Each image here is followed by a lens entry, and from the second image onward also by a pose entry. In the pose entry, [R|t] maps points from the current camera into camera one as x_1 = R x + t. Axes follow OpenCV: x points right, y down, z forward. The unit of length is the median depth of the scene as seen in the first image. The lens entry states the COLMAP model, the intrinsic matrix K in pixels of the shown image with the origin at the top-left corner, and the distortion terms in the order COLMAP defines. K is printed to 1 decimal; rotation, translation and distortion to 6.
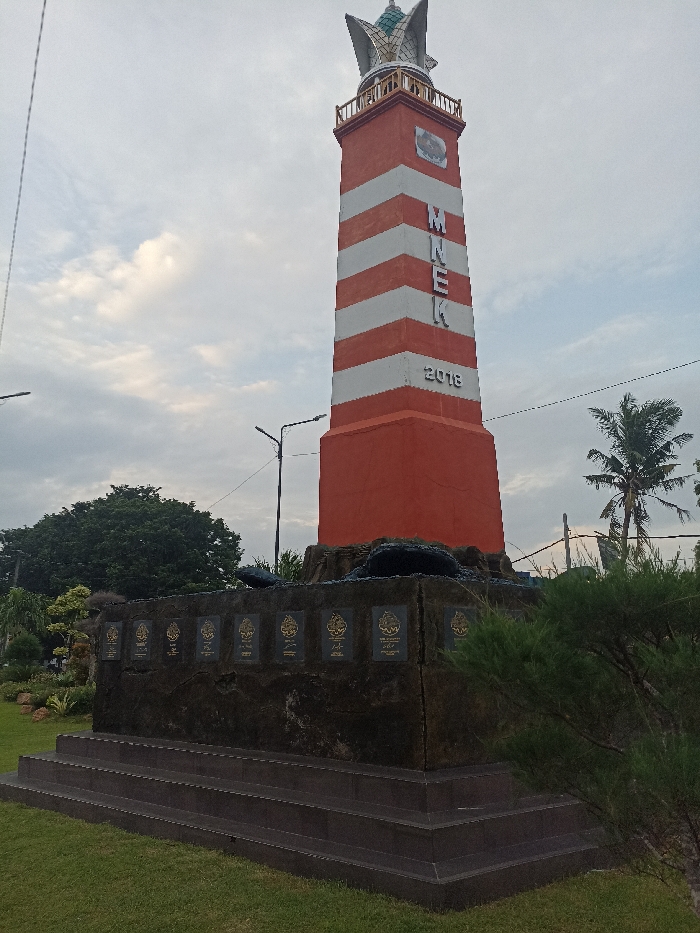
lens RADIAL K [[679.7, 0, 350.0], [0, 679.7, 466.5], [0, 0, 1]] dist [0.052782, -0.000611]
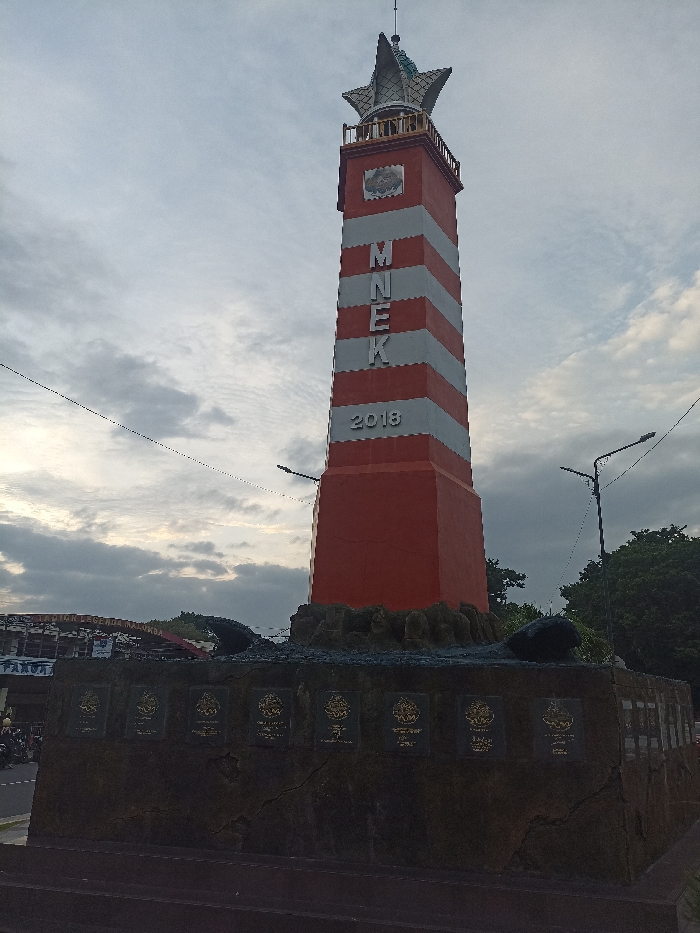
lens RADIAL K [[679.7, 0, 350.0], [0, 679.7, 466.5], [0, 0, 1]] dist [0.052782, -0.000611]
pose [[0.661366, -0.211345, -0.719672, 0.723728], [0.161969, 0.977086, -0.138092, 0.048472], [0.732367, -0.025235, 0.680443, 0.324631]]
